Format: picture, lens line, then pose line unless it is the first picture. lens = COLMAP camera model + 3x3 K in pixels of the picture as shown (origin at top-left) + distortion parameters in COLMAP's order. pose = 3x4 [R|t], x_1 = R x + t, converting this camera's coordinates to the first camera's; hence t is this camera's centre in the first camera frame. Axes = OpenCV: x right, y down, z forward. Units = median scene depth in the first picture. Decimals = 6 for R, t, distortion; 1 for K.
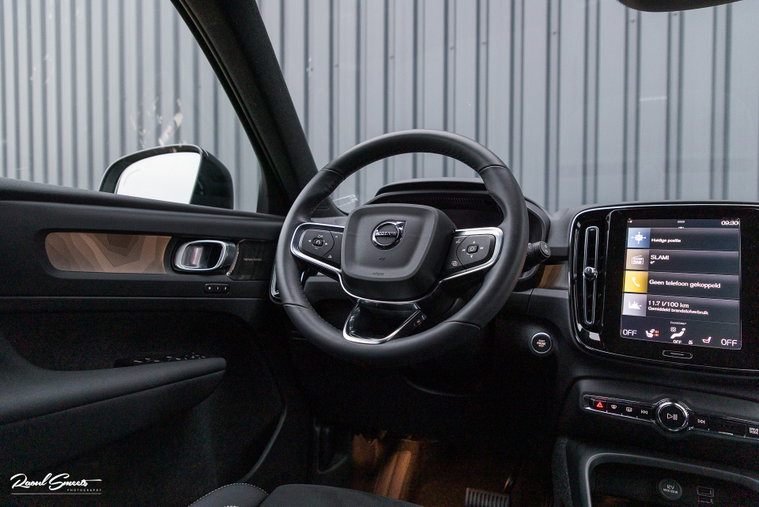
lens RADIAL K [[501.8, 0, 381.2], [0, 501.8, 252.9], [0, 0, 1]] dist [-0.012344, 0.008348]
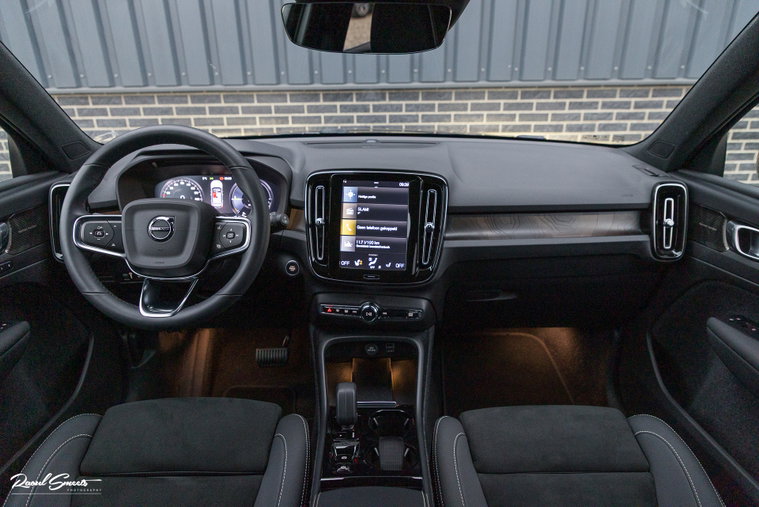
lens RADIAL K [[501.8, 0, 380.9], [0, 501.8, 255.9], [0, 0, 1]] dist [-0.012344, 0.008348]
pose [[0.911459, -0.176743, 0.371489, 0.034721], [0.025857, 0.925835, 0.377042, -0.417236], [-0.410577, -0.334053, 0.848431, -0.312368]]
